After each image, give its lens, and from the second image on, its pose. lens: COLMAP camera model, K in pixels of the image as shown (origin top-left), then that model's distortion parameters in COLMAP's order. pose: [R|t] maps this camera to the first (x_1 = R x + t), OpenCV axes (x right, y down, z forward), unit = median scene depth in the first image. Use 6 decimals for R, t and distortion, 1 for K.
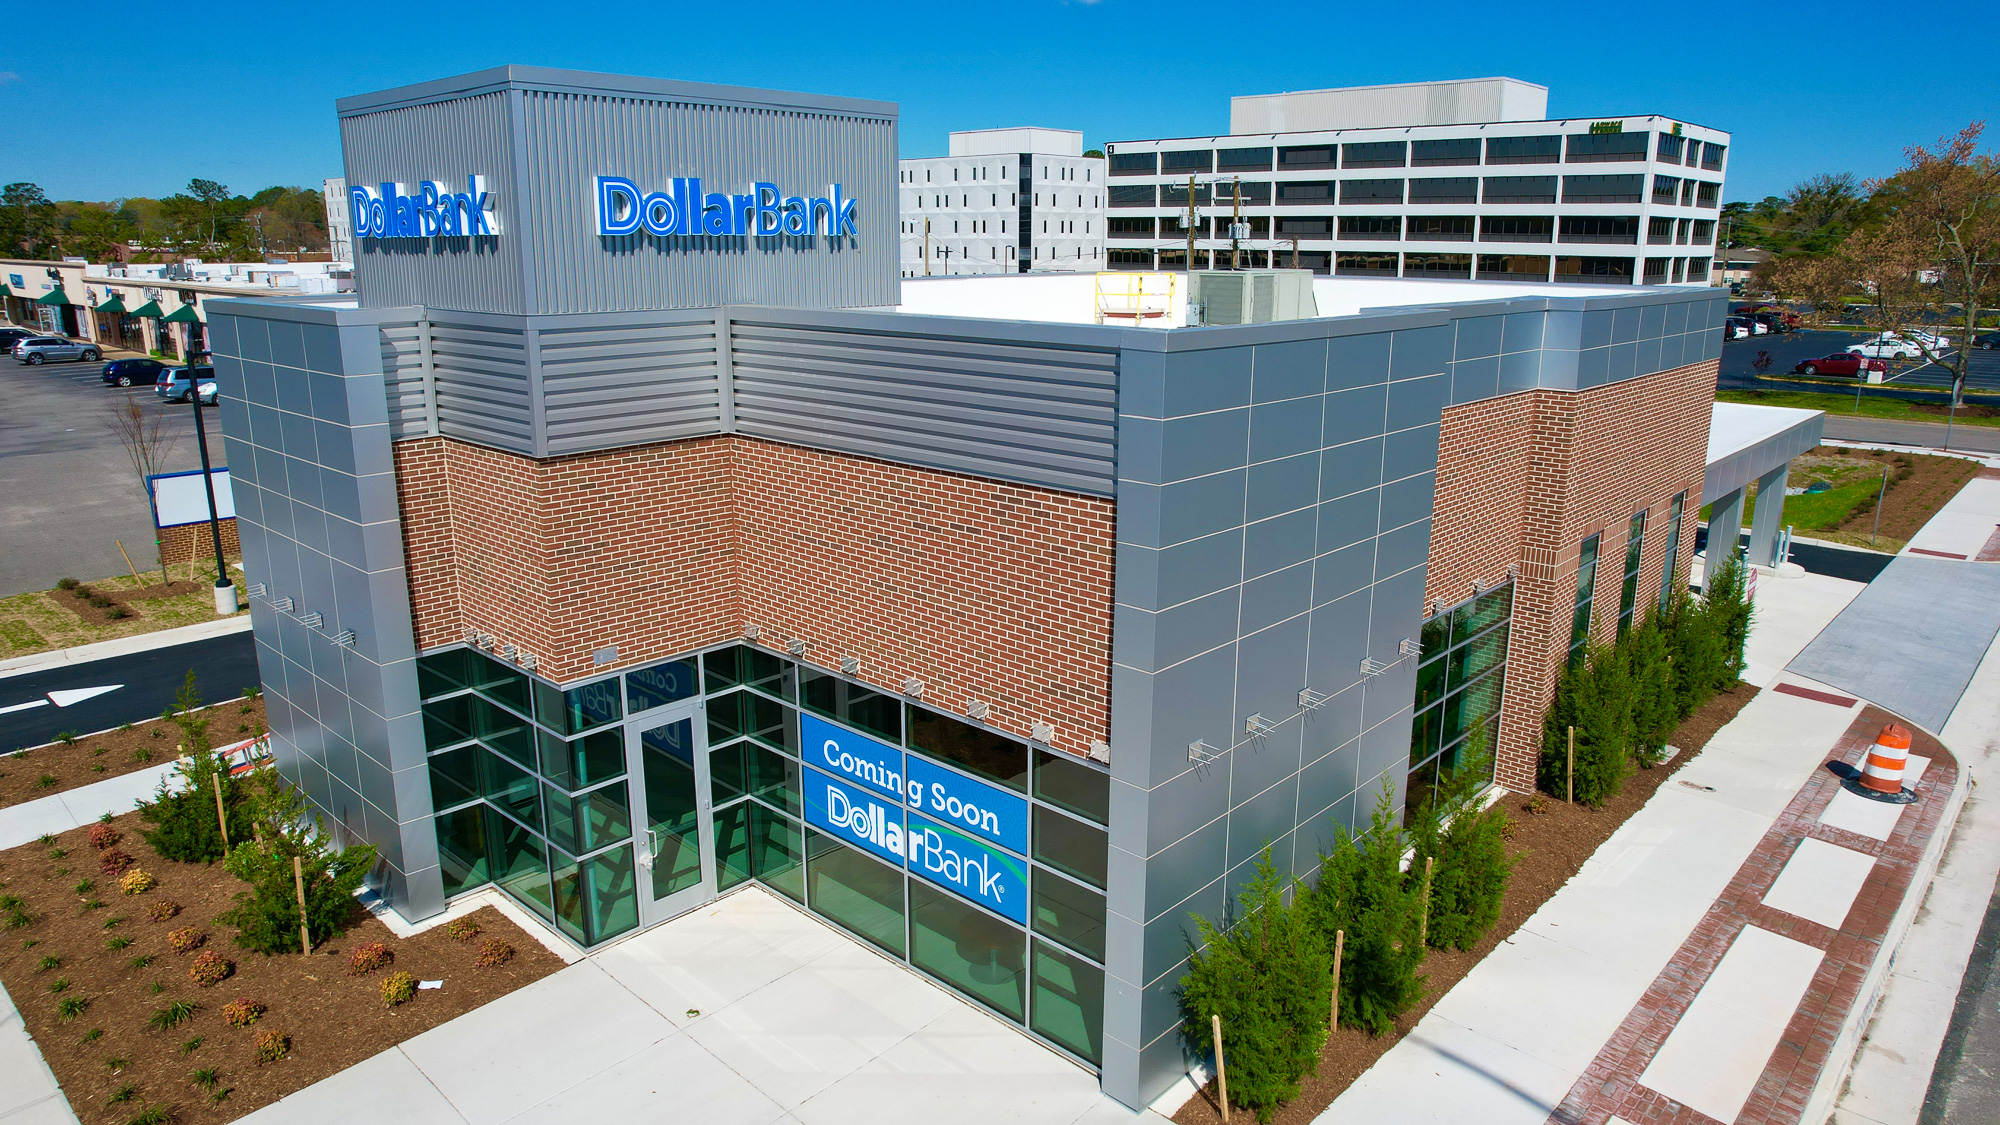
lens RADIAL K [[1285.3, 0, 1000.0], [0, 1285.3, 562.5], [0, 0, 1]] dist [-0.090864, 0.076441]
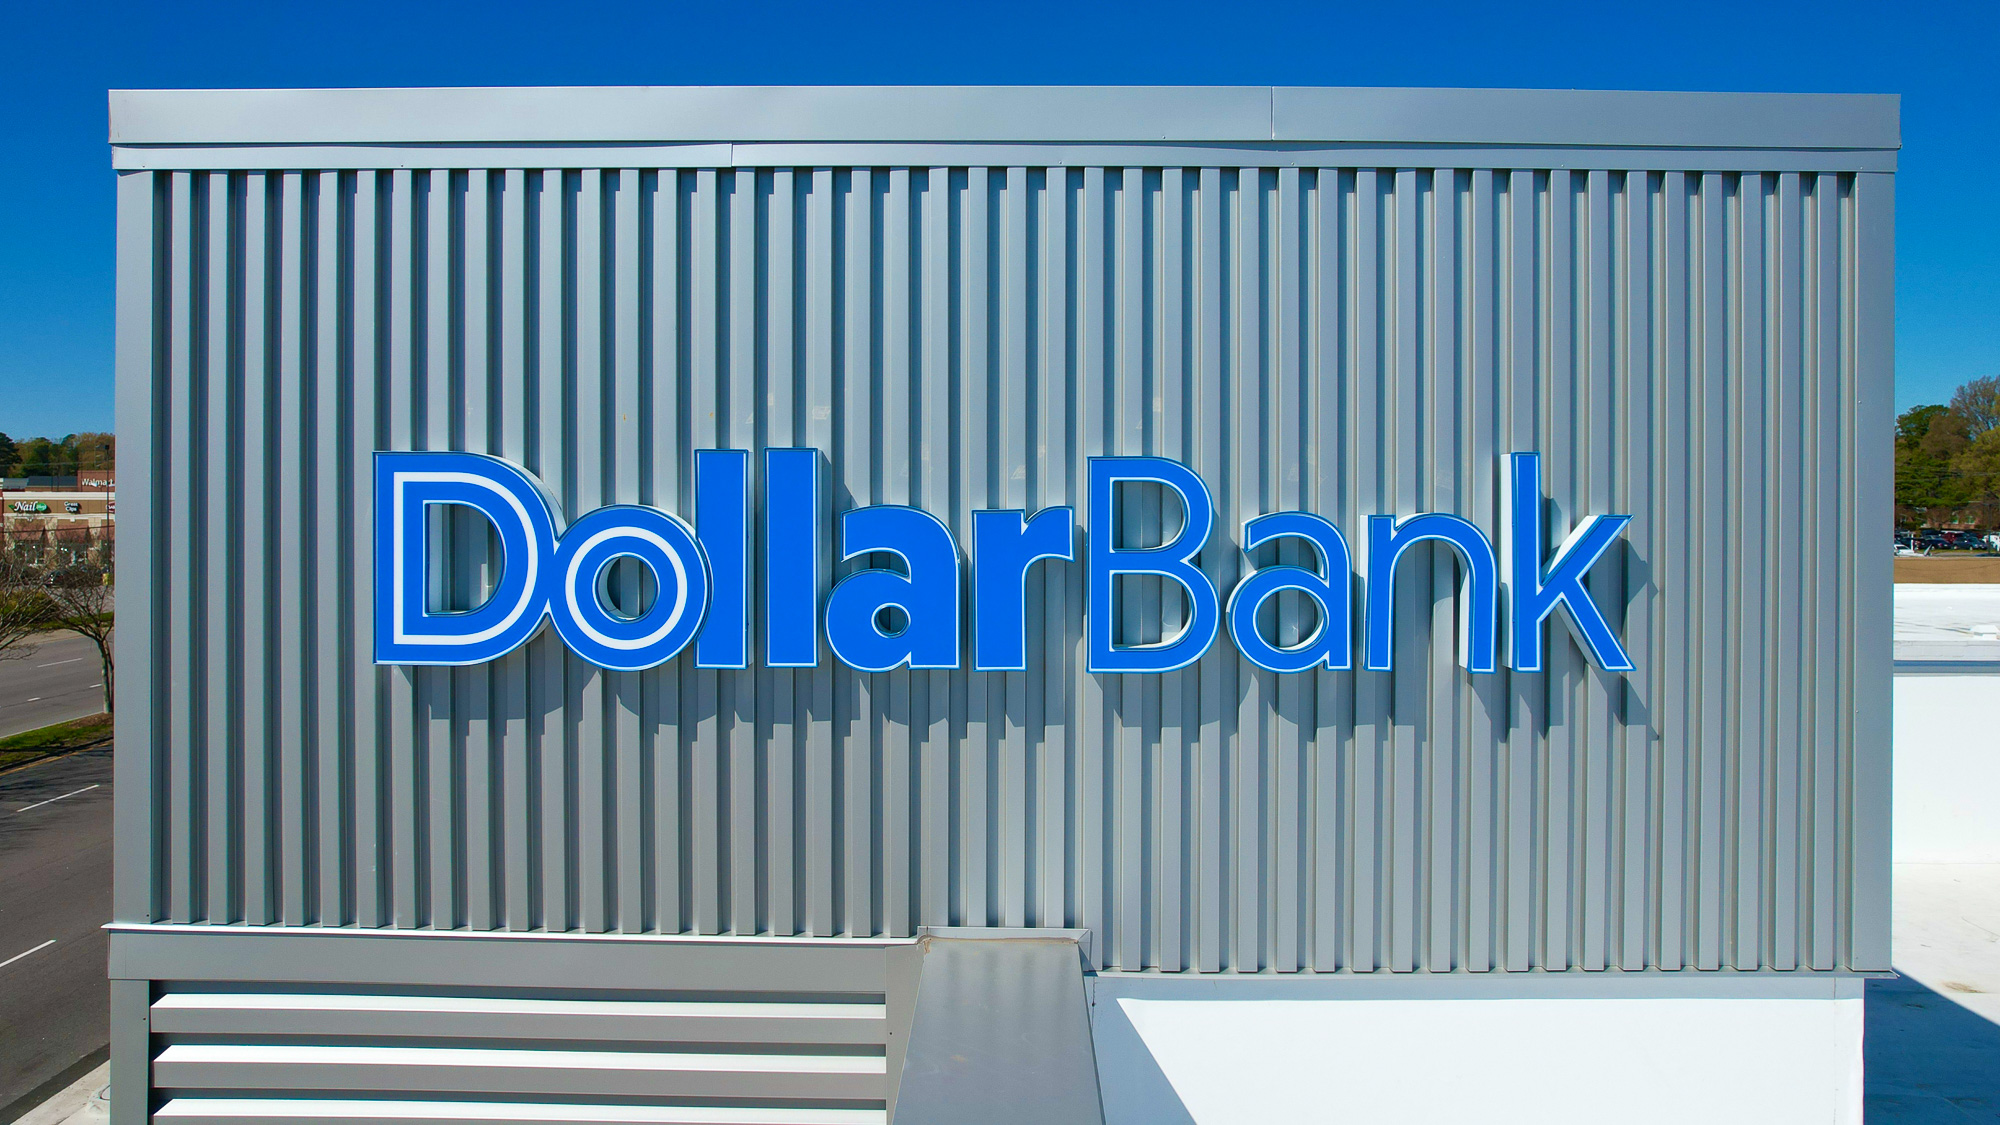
lens RADIAL K [[1285.3, 0, 1000.0], [0, 1285.3, 562.5], [0, 0, 1]] dist [-0.090864, 0.076441]
pose [[0.677338, 0.002811, -0.735667, -0.025421], [-0.178125, 0.970865, -0.160292, -0.230901], [0.713782, 0.239612, 0.658104, 0.812514]]
